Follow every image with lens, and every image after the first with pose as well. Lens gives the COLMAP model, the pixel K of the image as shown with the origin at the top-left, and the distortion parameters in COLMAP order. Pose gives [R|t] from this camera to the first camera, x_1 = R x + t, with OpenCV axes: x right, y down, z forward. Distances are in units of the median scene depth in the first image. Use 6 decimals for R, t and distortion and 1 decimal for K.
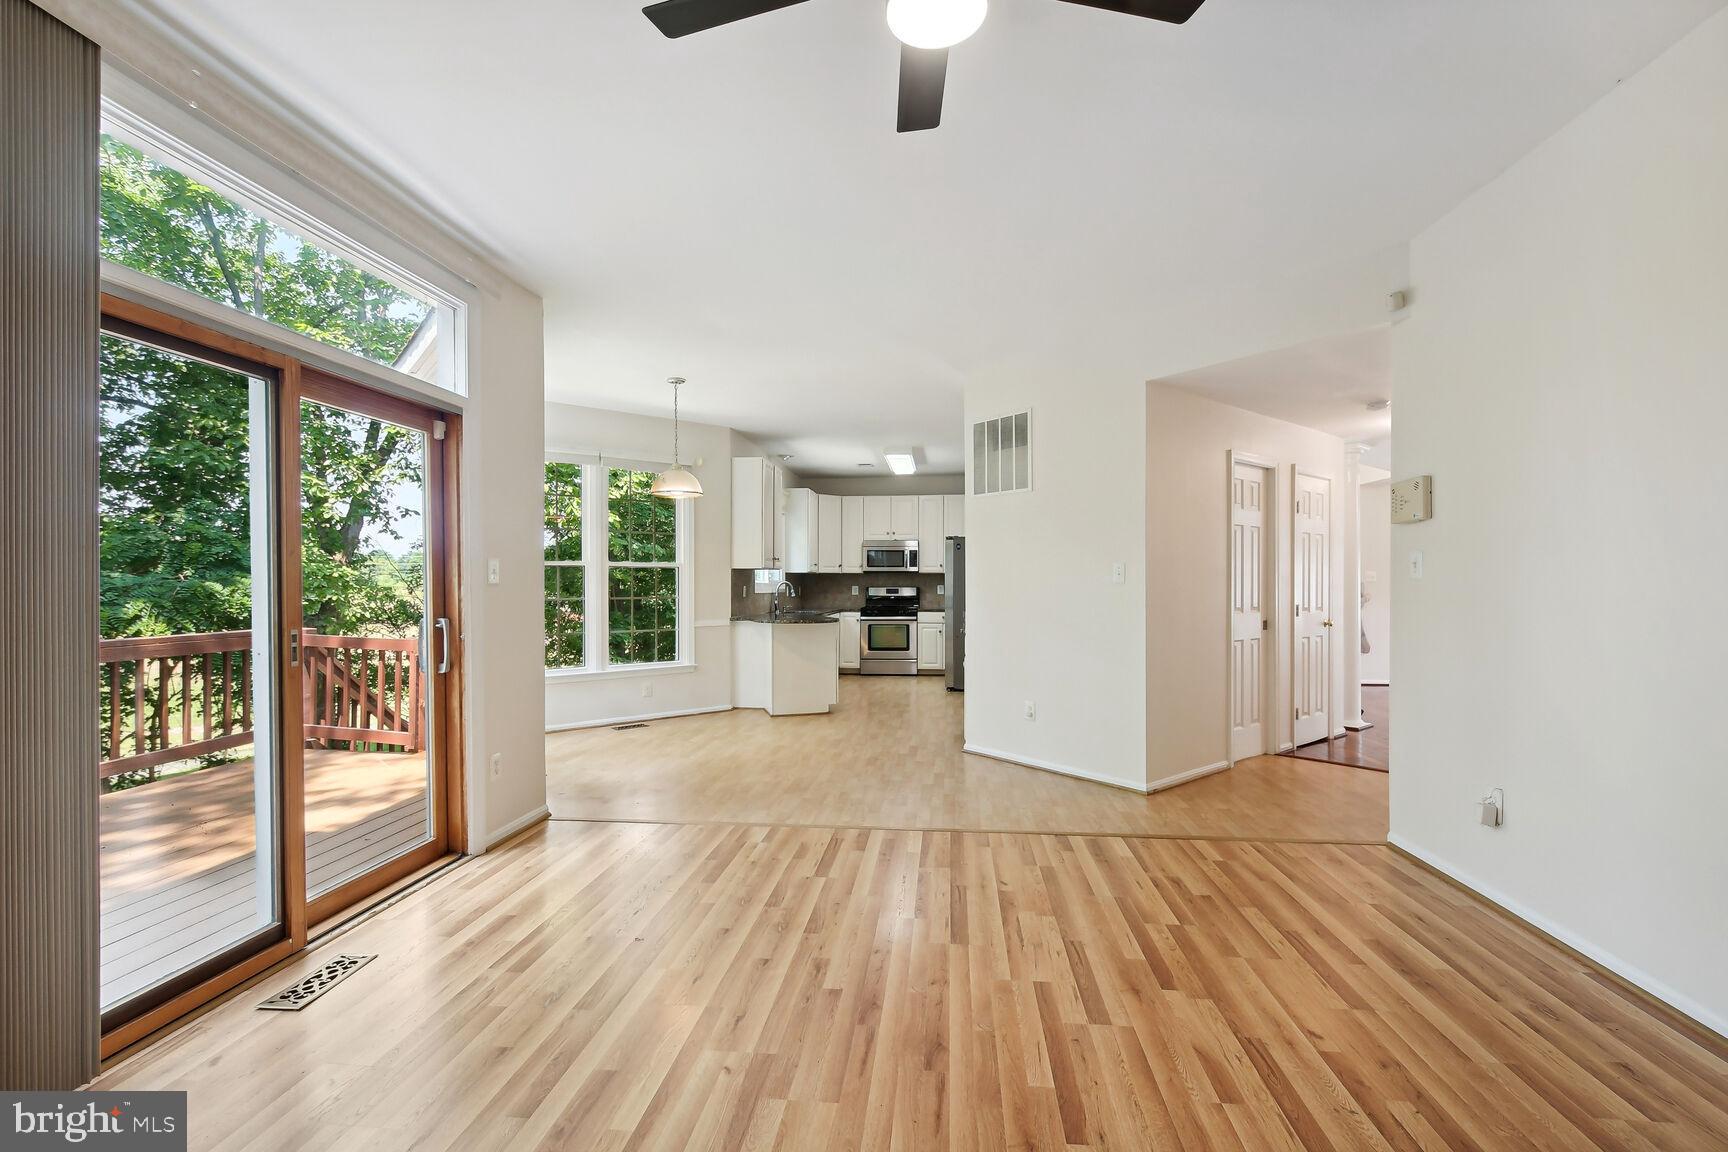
lens RADIAL K [[760.0, 0, 865.4], [0, 760.0, 584.5], [0, 0, 1]] dist [0.001165, 0.000498]
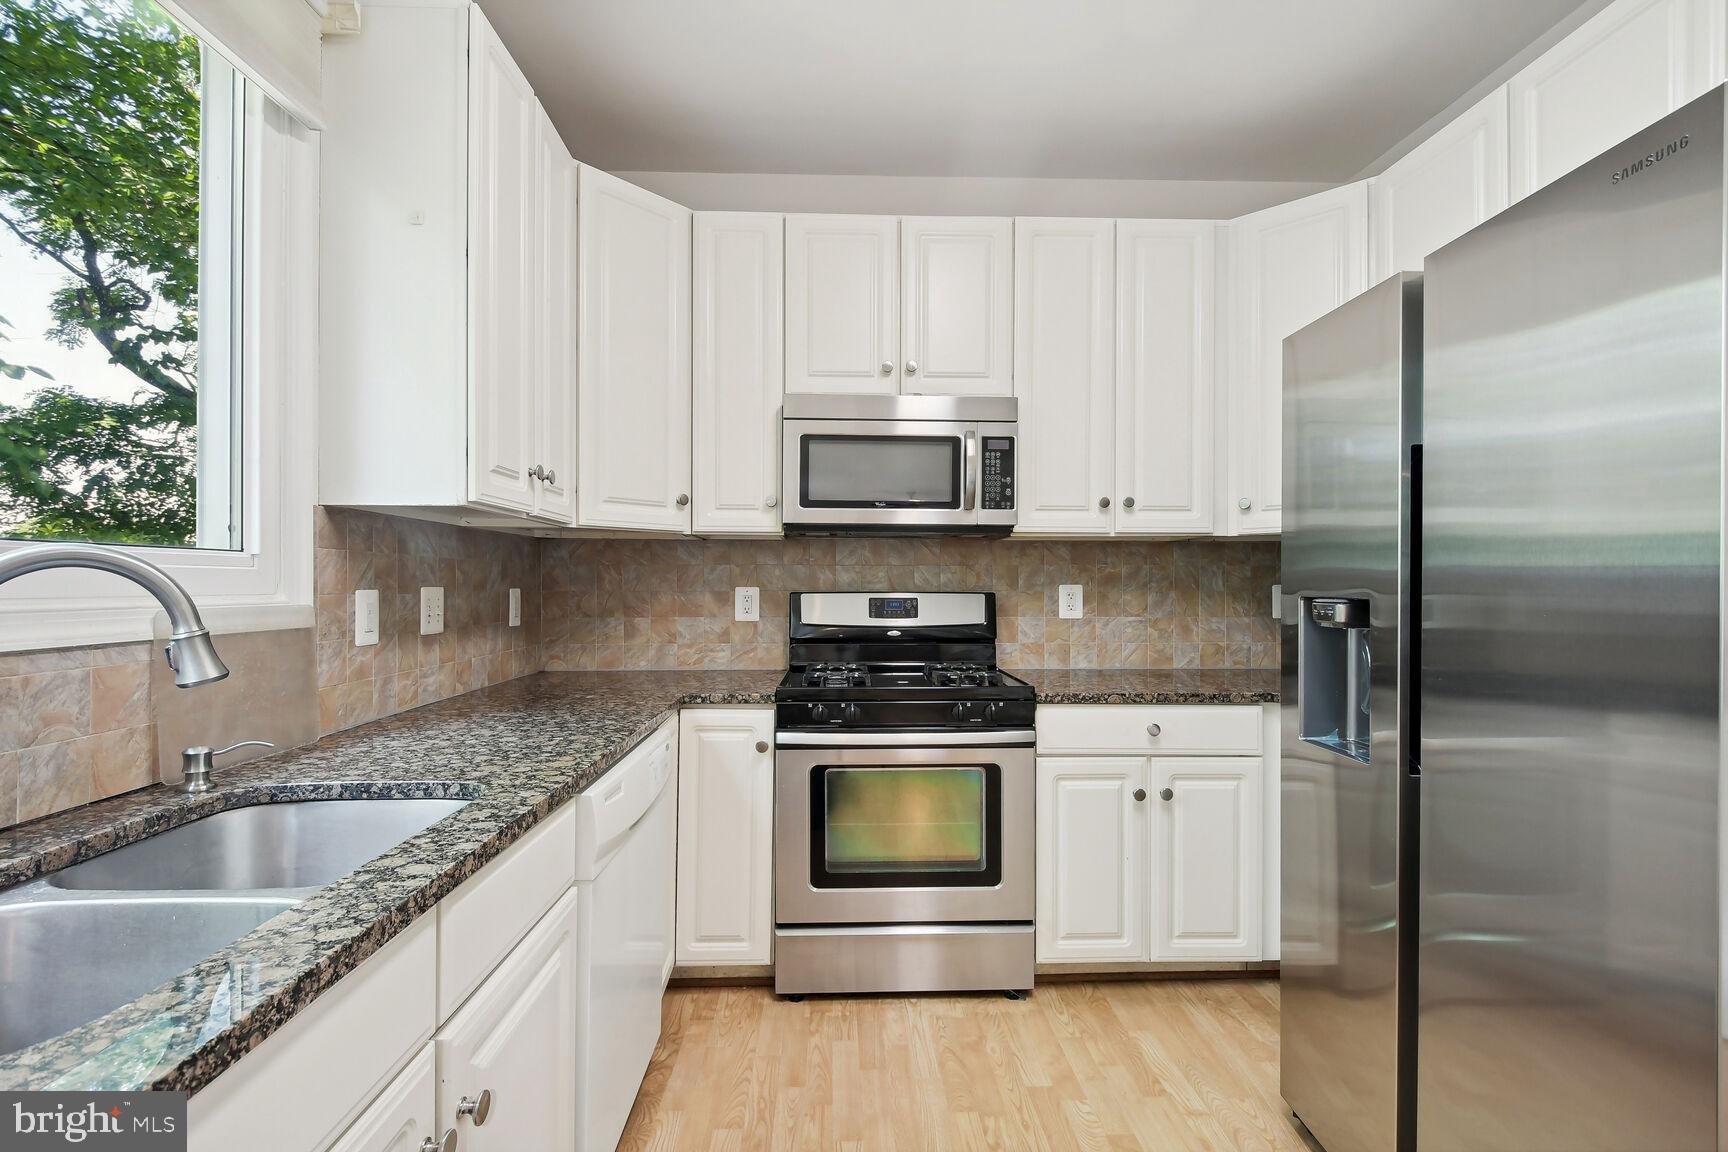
lens RADIAL K [[760.0, 0, 868.6], [0, 760.0, 572.7], [0, 0, 1]] dist [0.001165, 0.000498]
pose [[0.988877, 0.003496, 0.148696, -0.011701], [-0.003394, 0.999994, -0.000942, -0.002707], [-0.148698, 0.000426, 0.988882, 0.765441]]
